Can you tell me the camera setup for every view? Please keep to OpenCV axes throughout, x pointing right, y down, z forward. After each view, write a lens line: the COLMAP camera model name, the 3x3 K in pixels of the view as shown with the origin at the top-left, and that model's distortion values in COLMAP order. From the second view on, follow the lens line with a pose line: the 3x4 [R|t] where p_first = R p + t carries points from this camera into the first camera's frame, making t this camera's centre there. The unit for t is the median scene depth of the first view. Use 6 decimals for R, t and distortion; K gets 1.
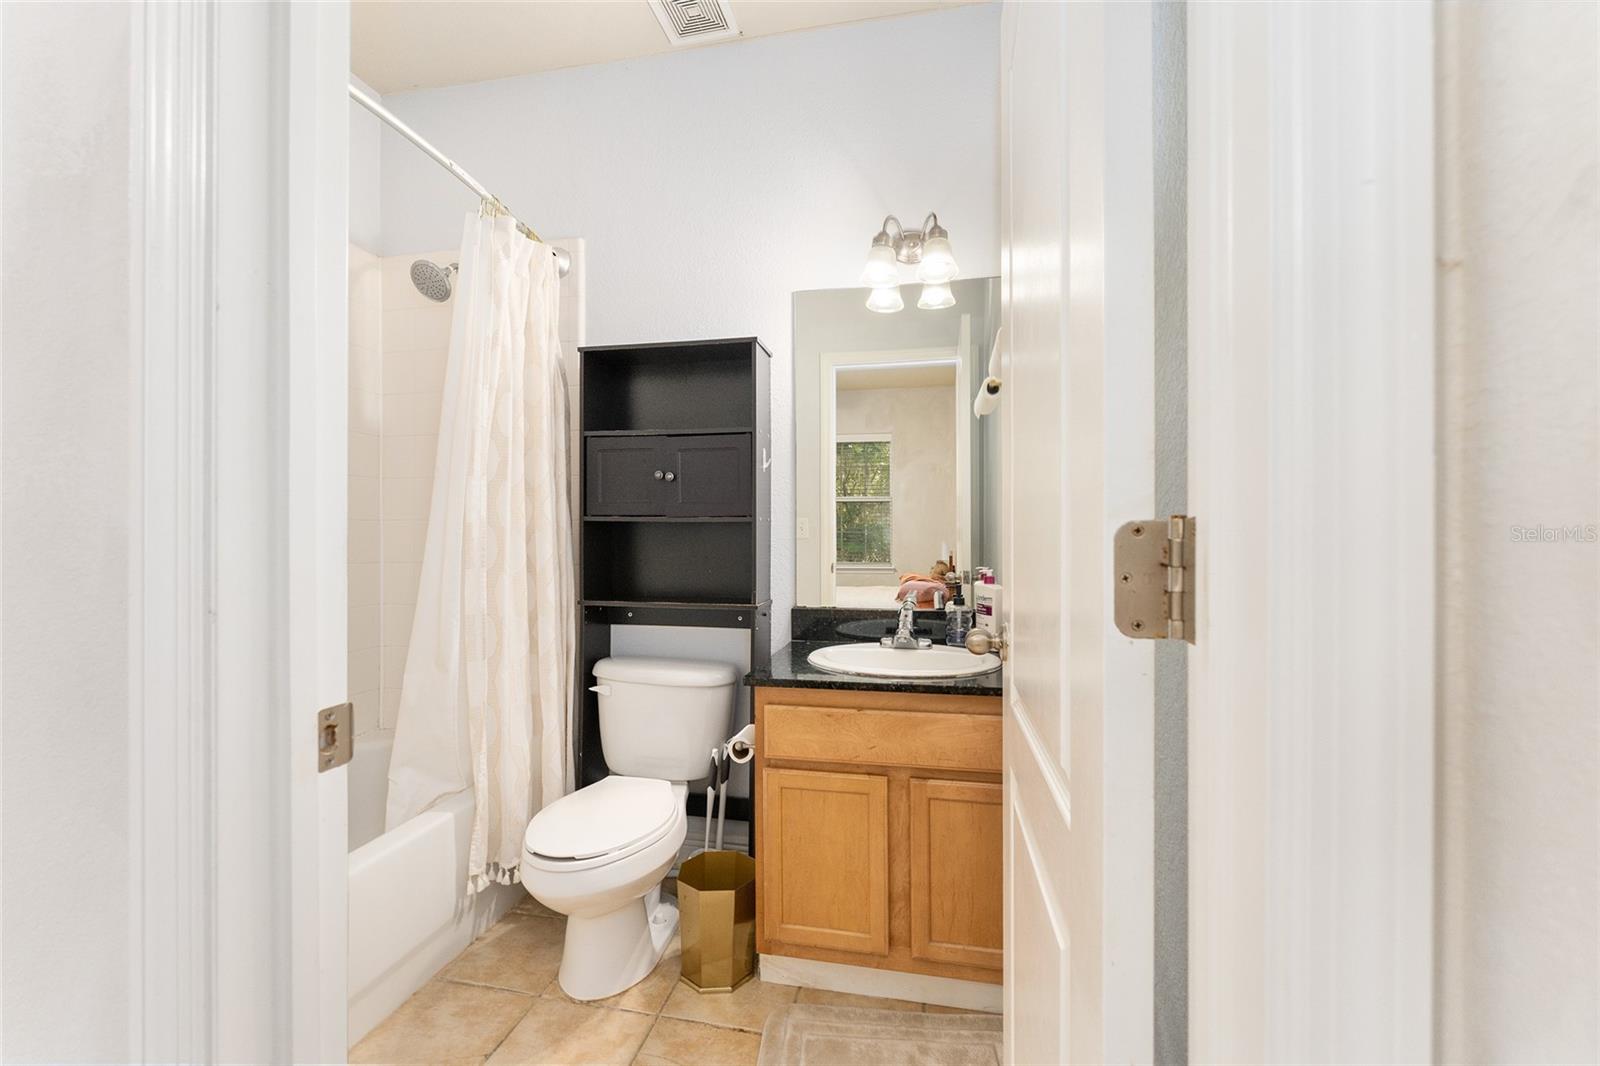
lens RADIAL K [[649.4, 0, 800.0], [0, 649.4, 533.0], [0, 0, 1]] dist [0.000077, -0.000530]
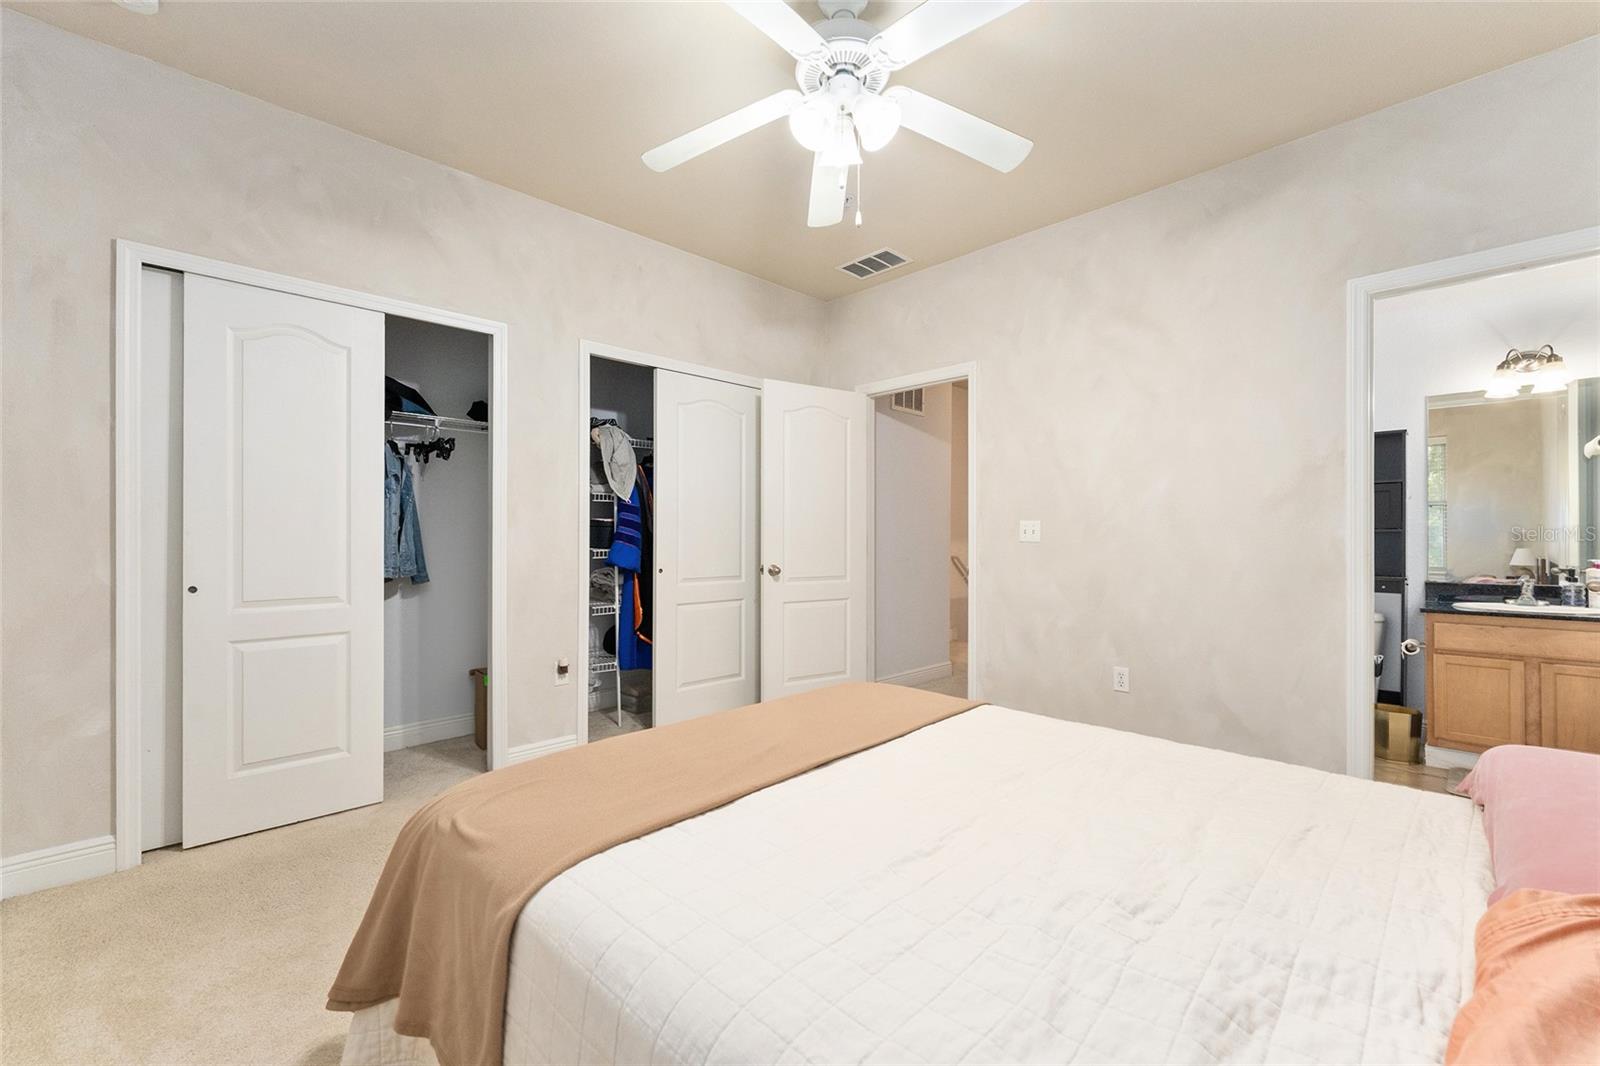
lens RADIAL K [[649.4, 0, 800.0], [0, 649.4, 533.0], [0, 0, 1]] dist [0.000077, -0.000530]
pose [[0.824303, 0.001118, -0.566148, -0.441498], [-0.003304, 0.999991, -0.002836, -0.002349], [0.566139, 0.004208, 0.824299, -1.470676]]
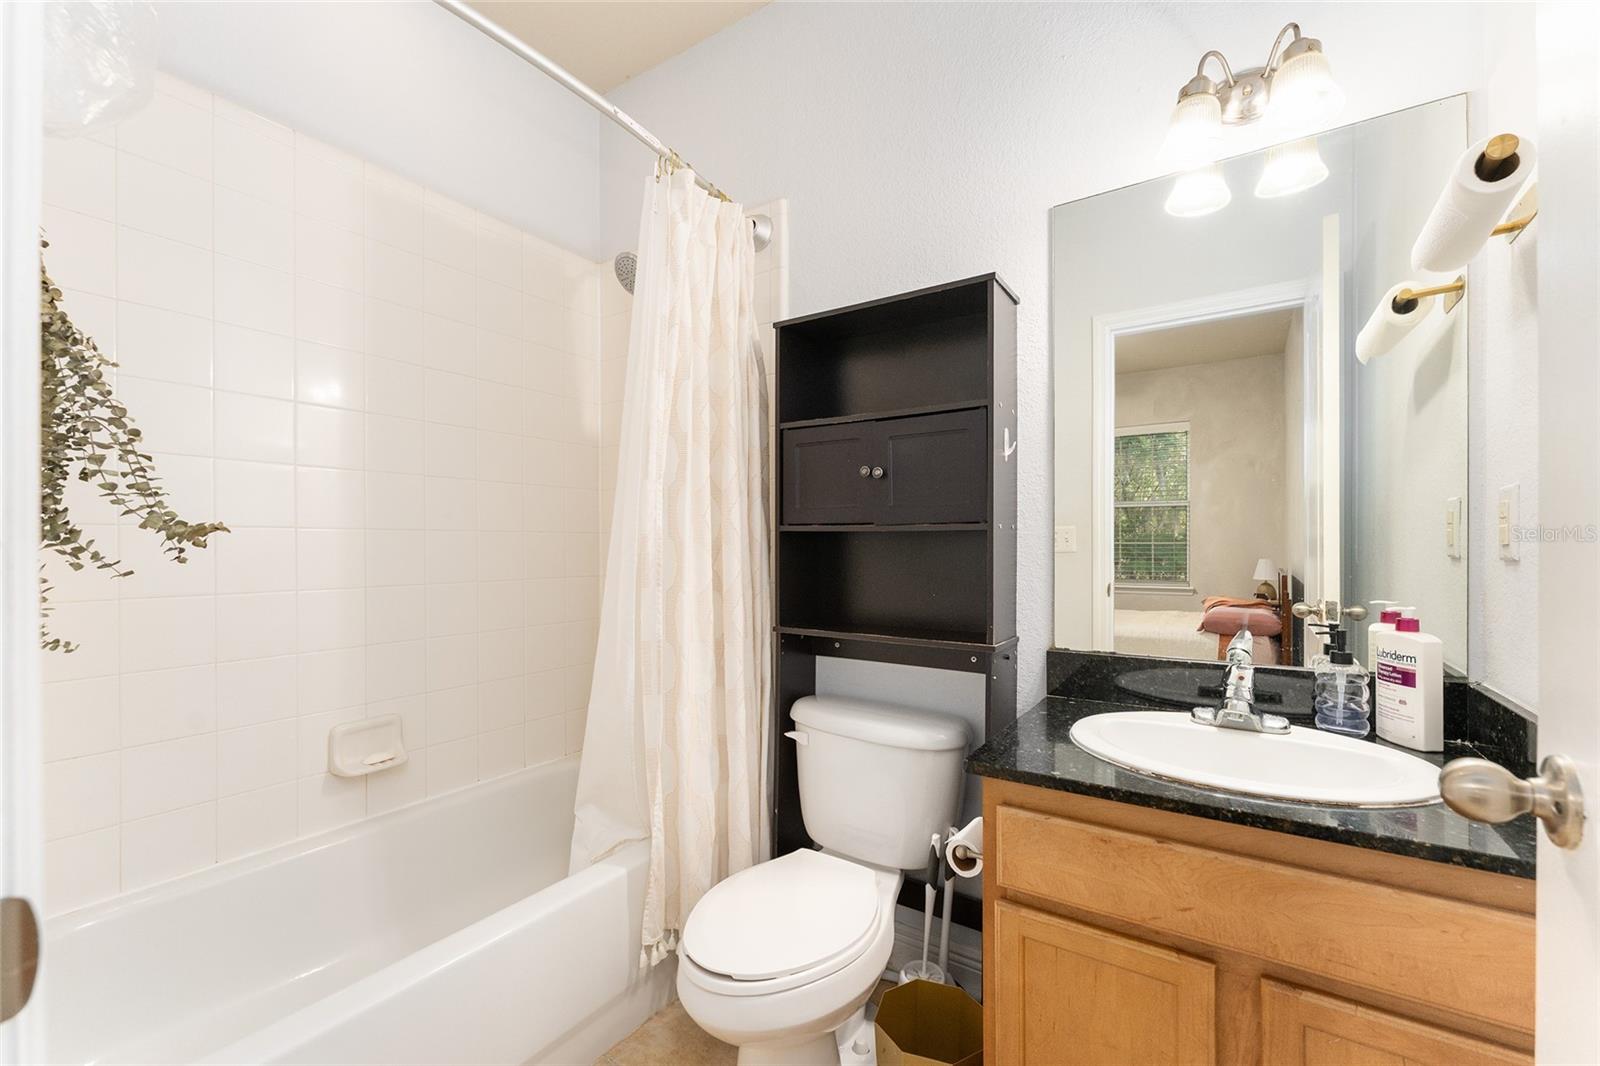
lens RADIAL K [[654.9, 0, 800.0], [0, 654.9, 550.6], [0, 0, 1]] dist [-0.002279, -0.000502]
pose [[0.924772, 0.001059, -0.380520, 0.010622], [0.001753, 0.999974, 0.007043, 0.000570], [0.380517, -0.007180, 0.924746, 0.252178]]
